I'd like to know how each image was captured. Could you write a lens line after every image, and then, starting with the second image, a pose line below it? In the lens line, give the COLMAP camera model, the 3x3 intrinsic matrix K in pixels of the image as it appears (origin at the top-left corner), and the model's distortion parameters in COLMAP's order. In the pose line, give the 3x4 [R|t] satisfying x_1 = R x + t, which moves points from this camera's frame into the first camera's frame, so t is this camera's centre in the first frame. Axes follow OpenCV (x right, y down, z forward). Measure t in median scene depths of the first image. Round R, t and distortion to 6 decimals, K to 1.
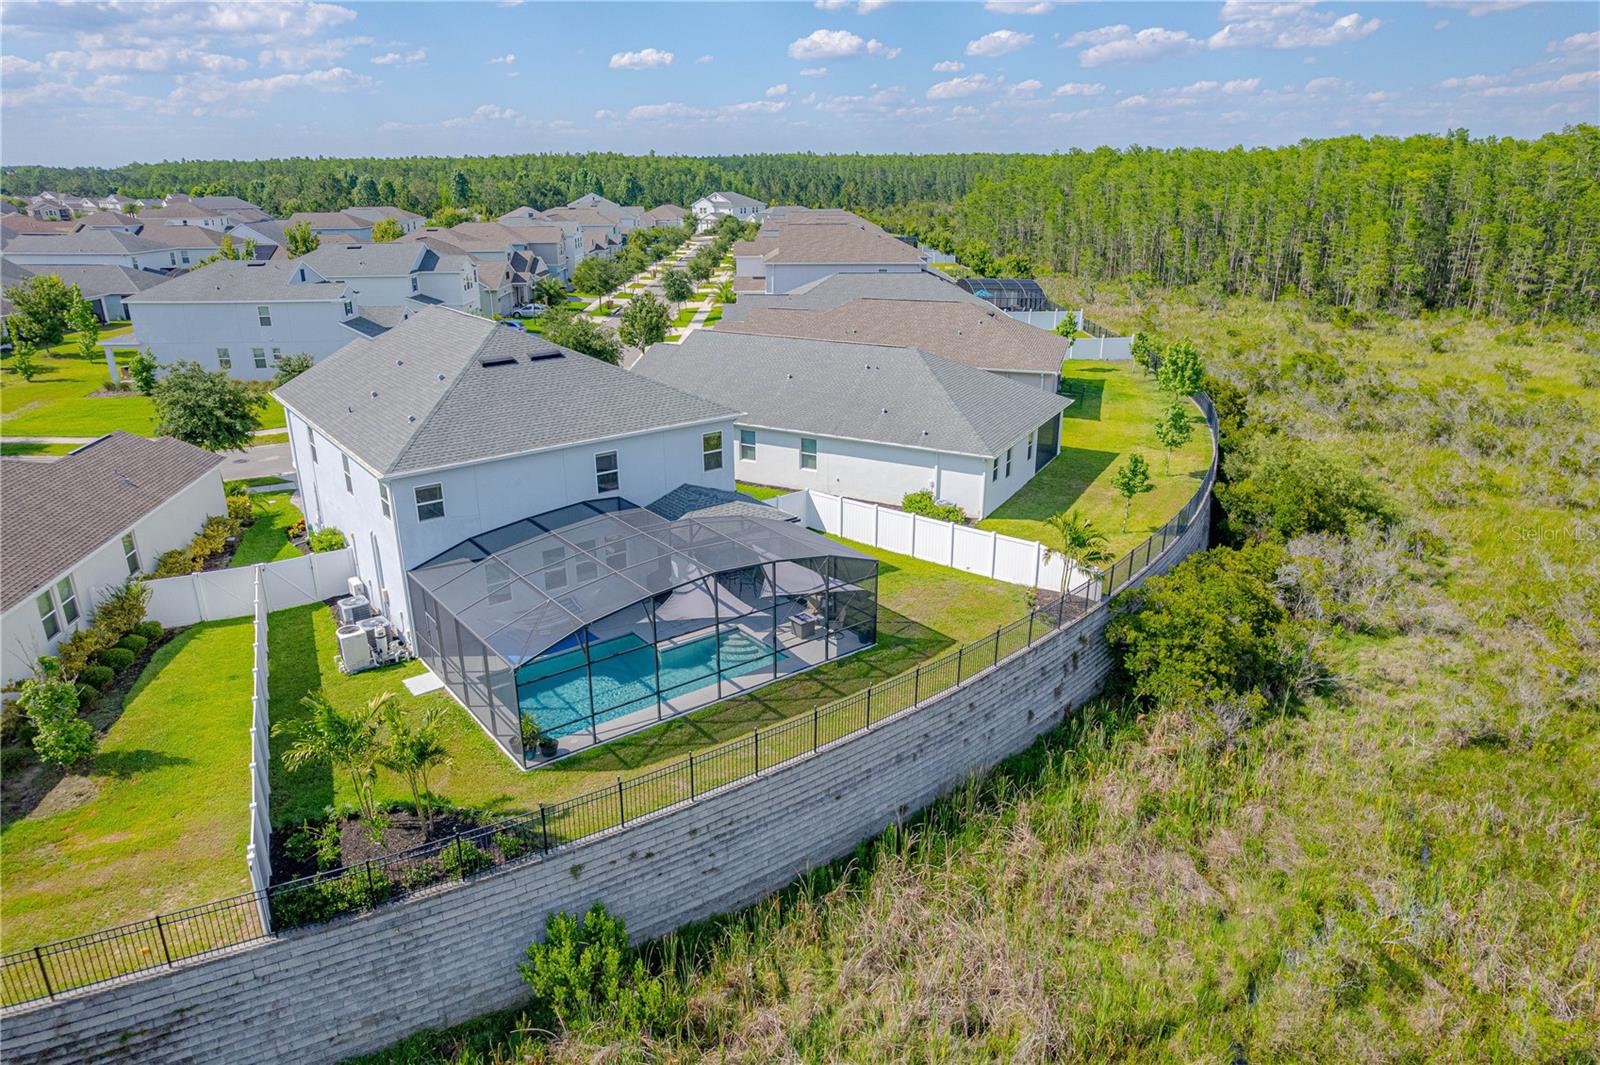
lens RADIAL K [[1019.5, 0, 802.8], [0, 1019.5, 519.1], [0, 0, 1]] dist [-0.073627, 0.059882]
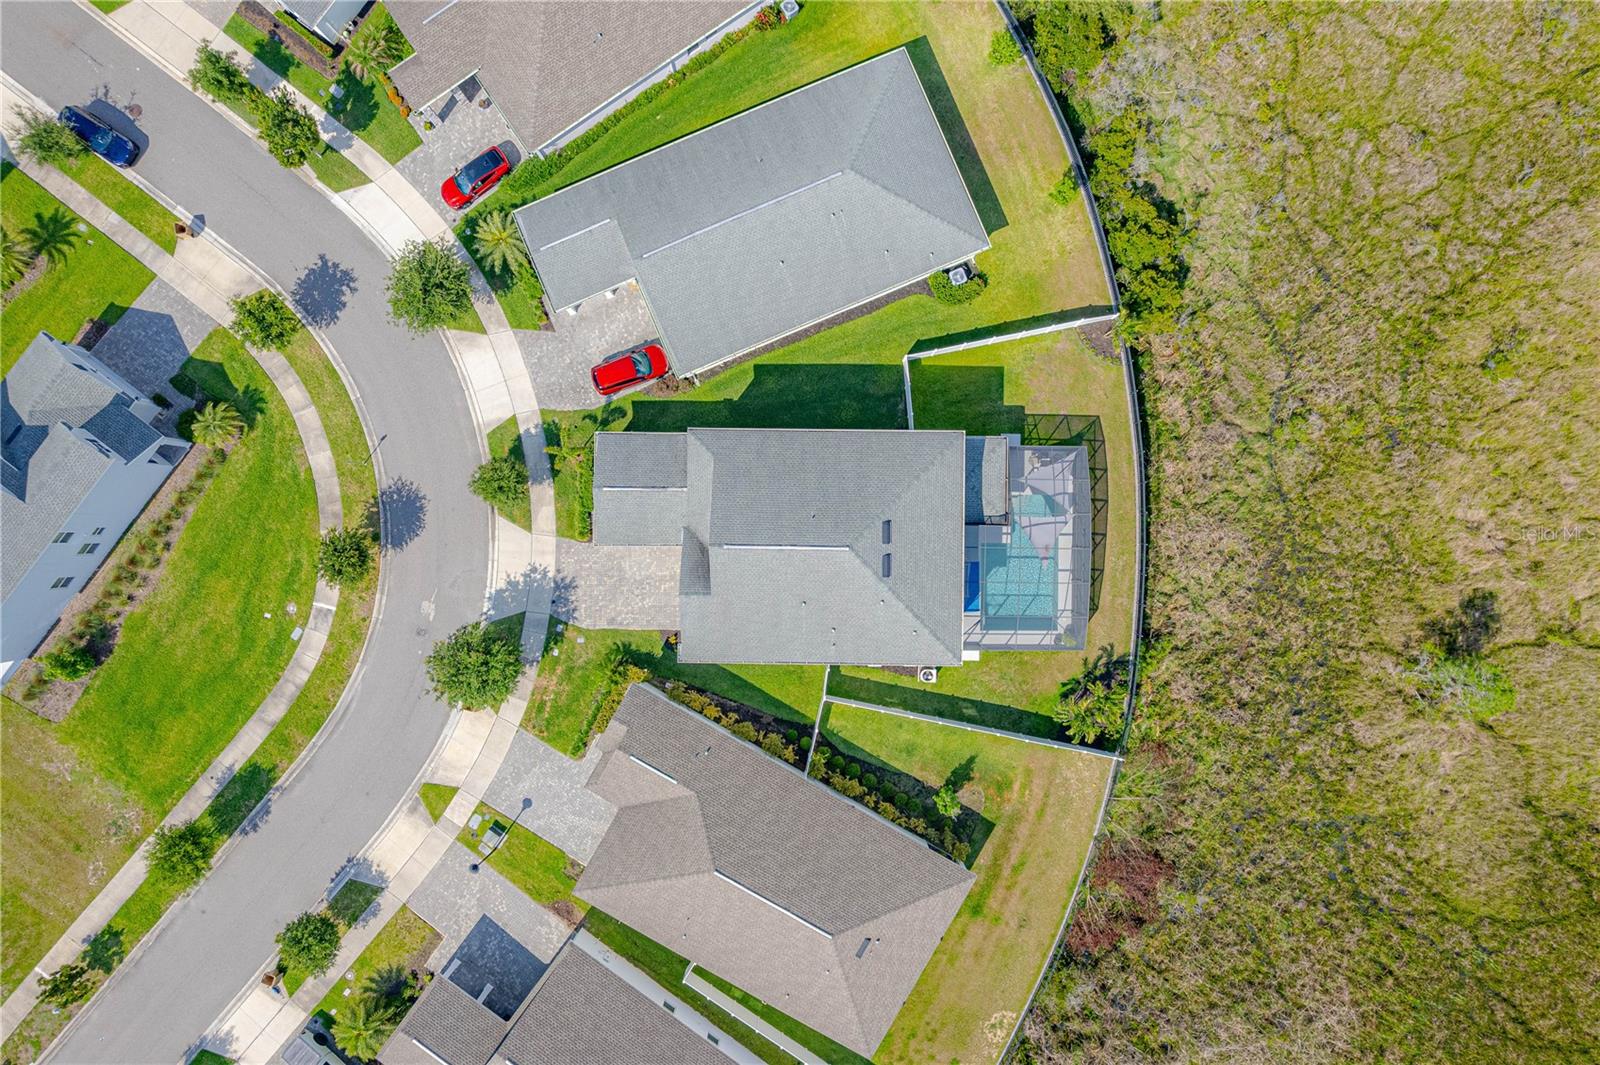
lens RADIAL K [[1019.5, 0, 804.3], [0, 1019.5, 533.1], [0, 0, 1]] dist [-0.073627, 0.059882]
pose [[0.619344, -0.785117, -0.002127, -0.357499], [0.252778, 0.196839, 0.947290, -1.761666], [-0.743315, -0.587236, 0.320371, 0.671511]]
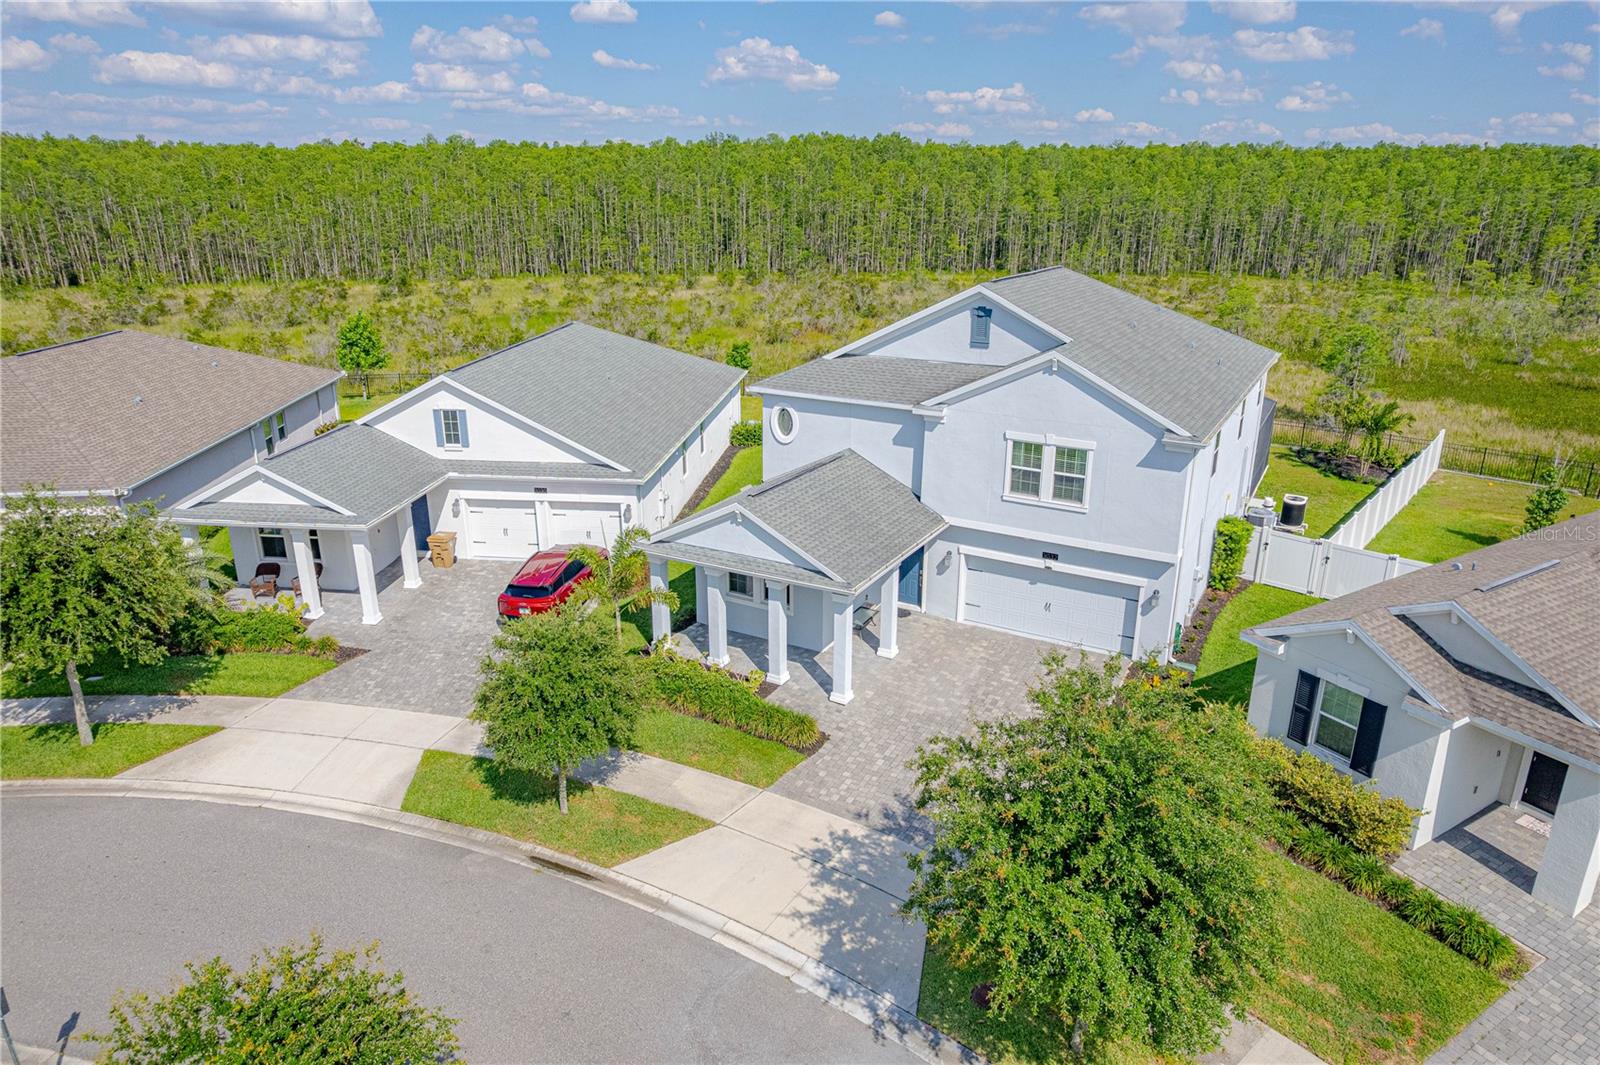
lens RADIAL K [[1019.5, 0, 805.3], [0, 1019.5, 528.6], [0, 0, 1]] dist [-0.073627, 0.059882]
pose [[-0.382291, -0.308888, 0.870886, -1.187541], [0.293639, 0.853012, 0.431447, -0.494583], [-0.876145, 0.420664, -0.235397, 1.686802]]
